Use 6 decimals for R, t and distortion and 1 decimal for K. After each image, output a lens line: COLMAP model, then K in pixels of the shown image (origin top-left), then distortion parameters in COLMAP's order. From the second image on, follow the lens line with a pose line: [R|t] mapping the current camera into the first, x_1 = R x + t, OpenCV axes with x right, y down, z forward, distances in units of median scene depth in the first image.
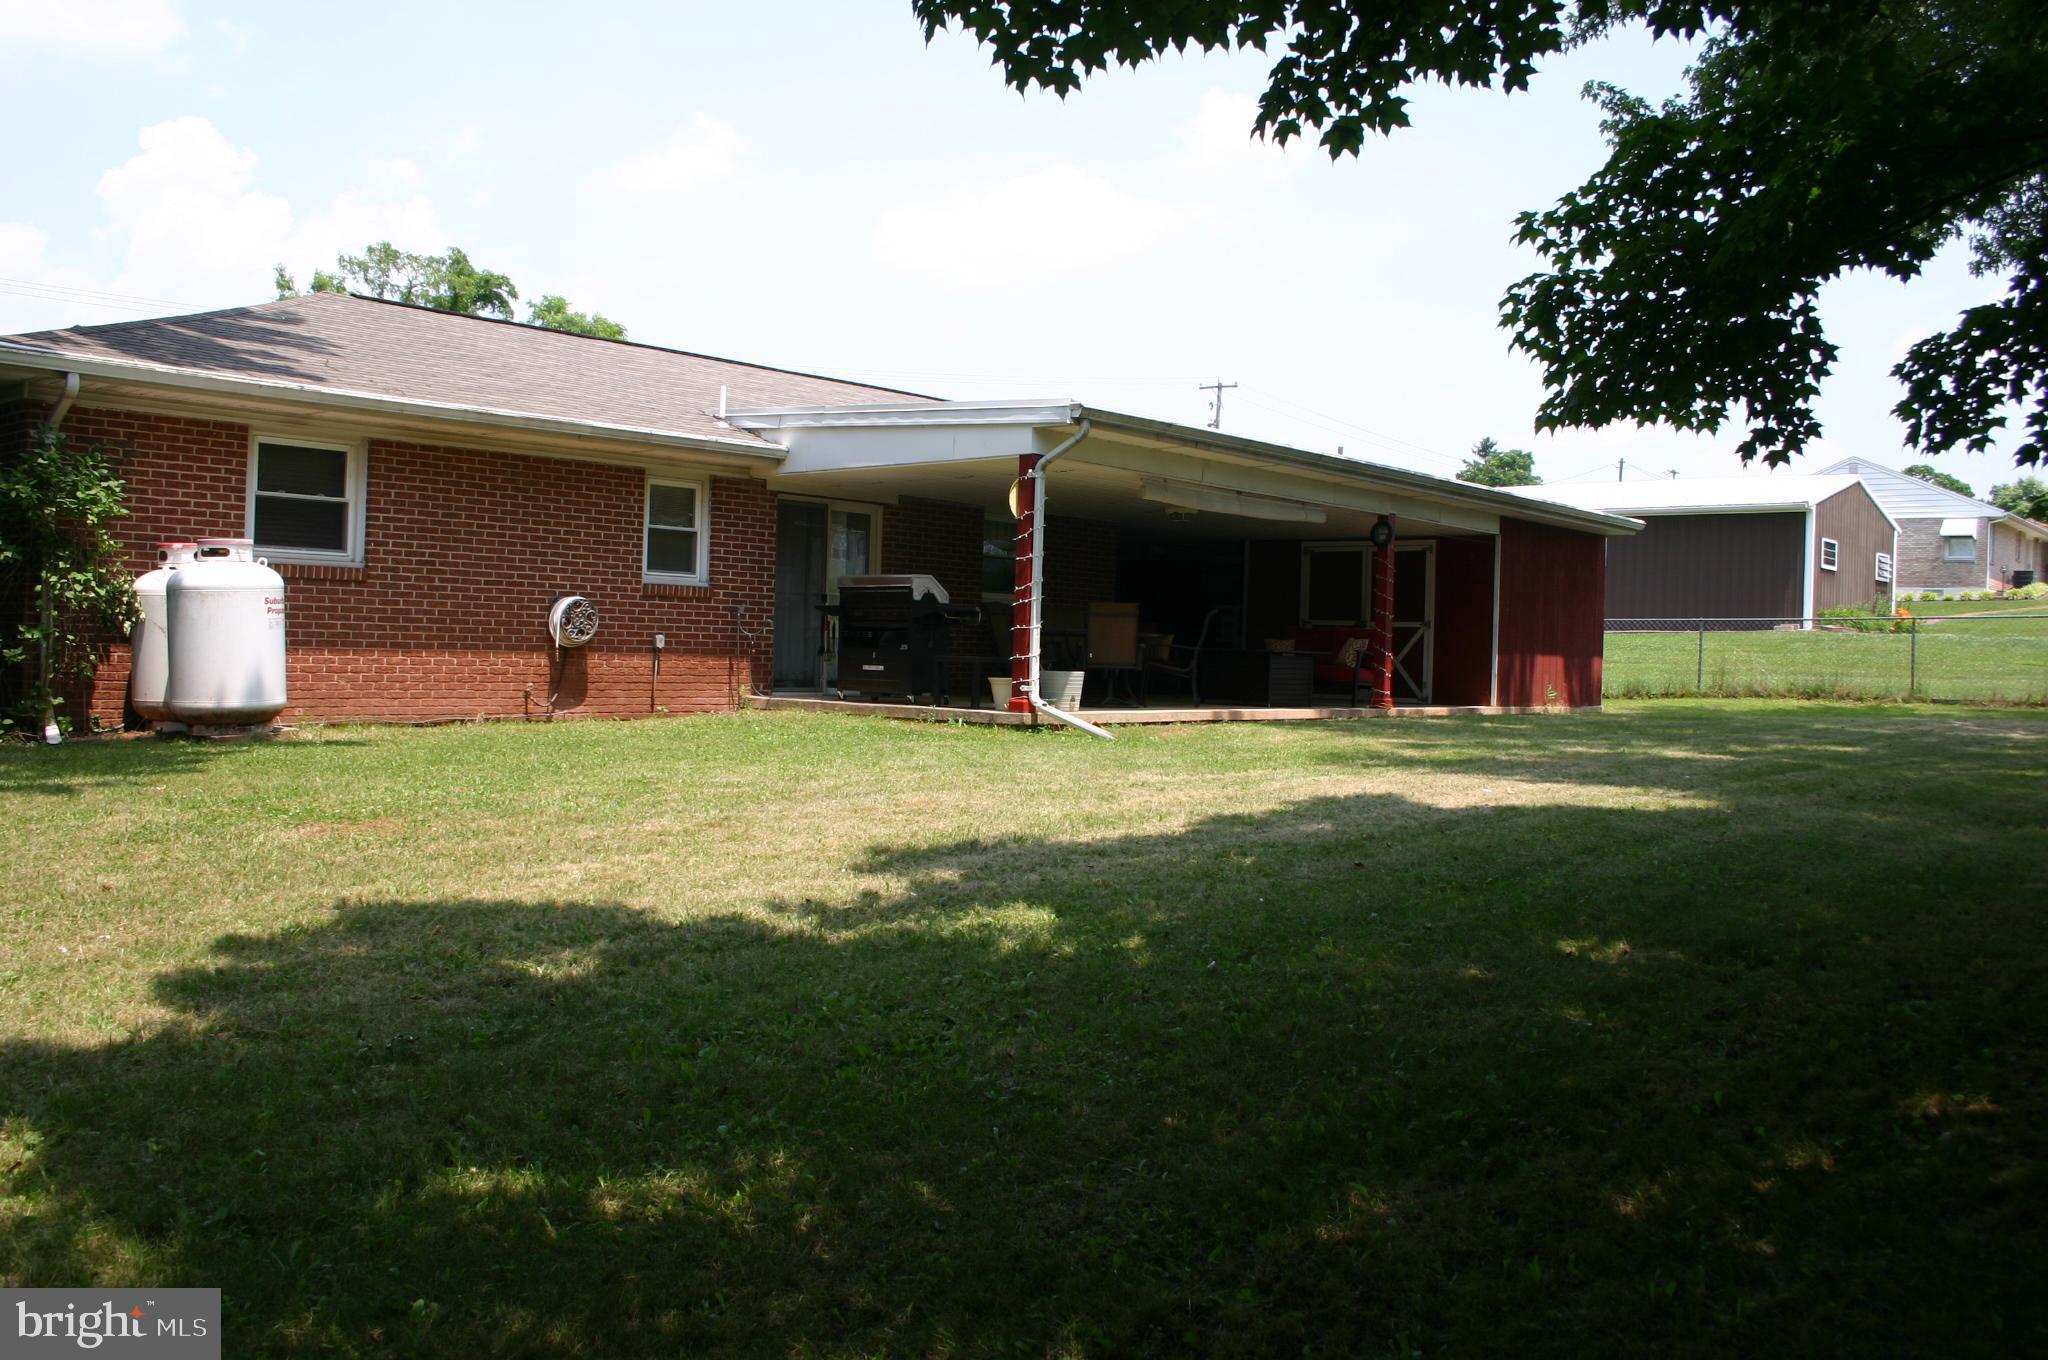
lens RADIAL K [[1689.5, 0, 1025.3], [0, 1689.5, 695.3], [0, 0, 1]] dist [-0.155205, 0.140670]
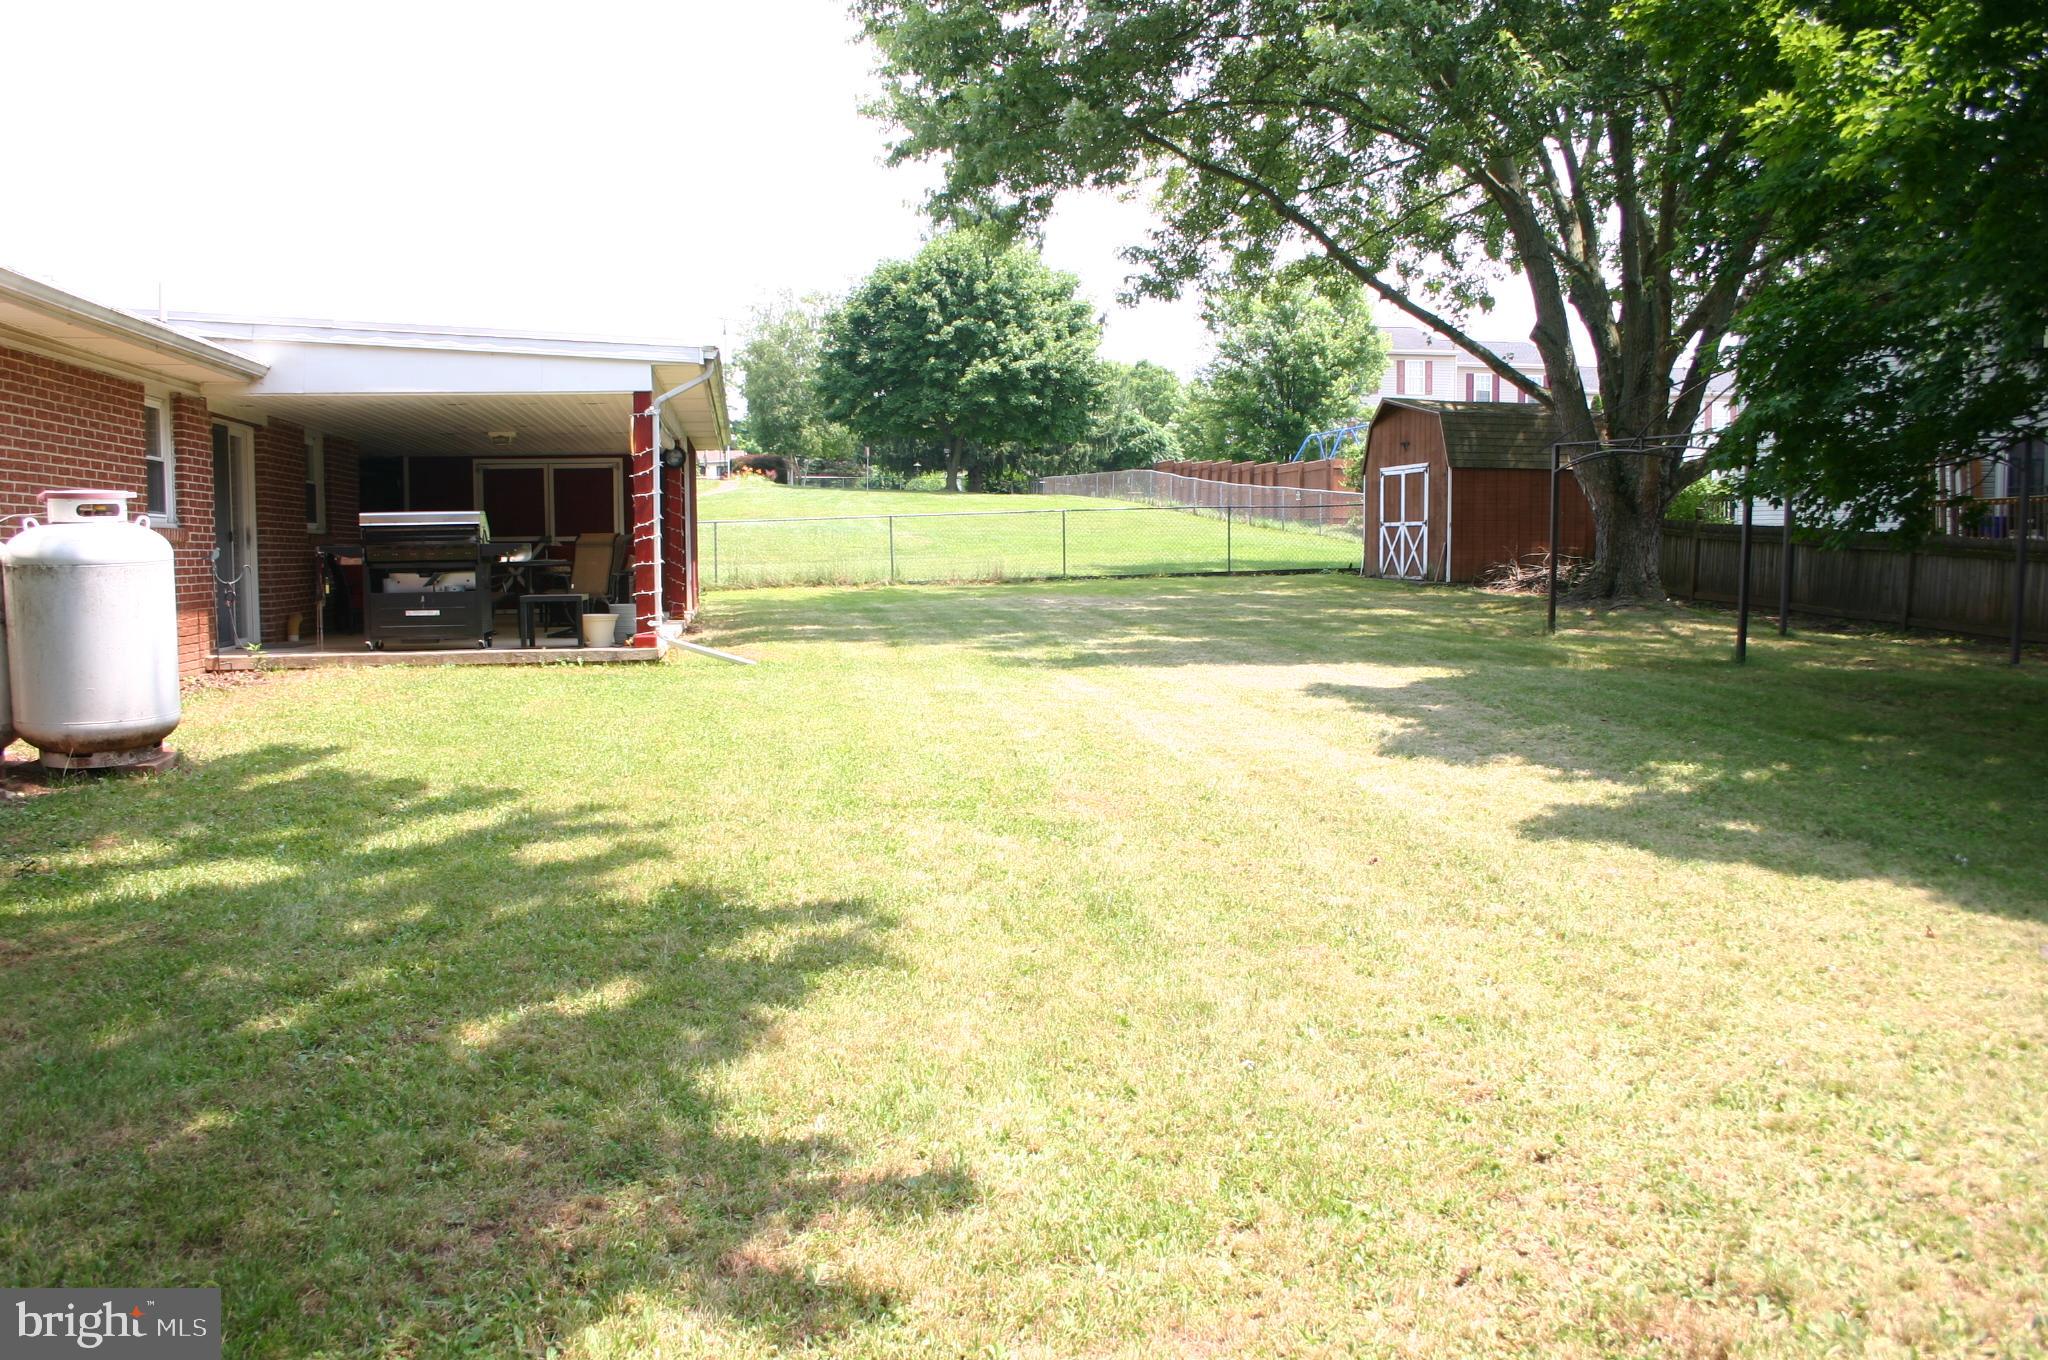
lens RADIAL K [[1689.5, 0, 1025.3], [0, 1689.5, 695.3], [0, 0, 1]] dist [-0.155205, 0.140670]
pose [[0.619119, -0.101192, 0.778750, -0.599725], [0.044172, 0.994581, 0.094119, -0.042536], [-0.784054, -0.023872, 0.620234, 0.179283]]
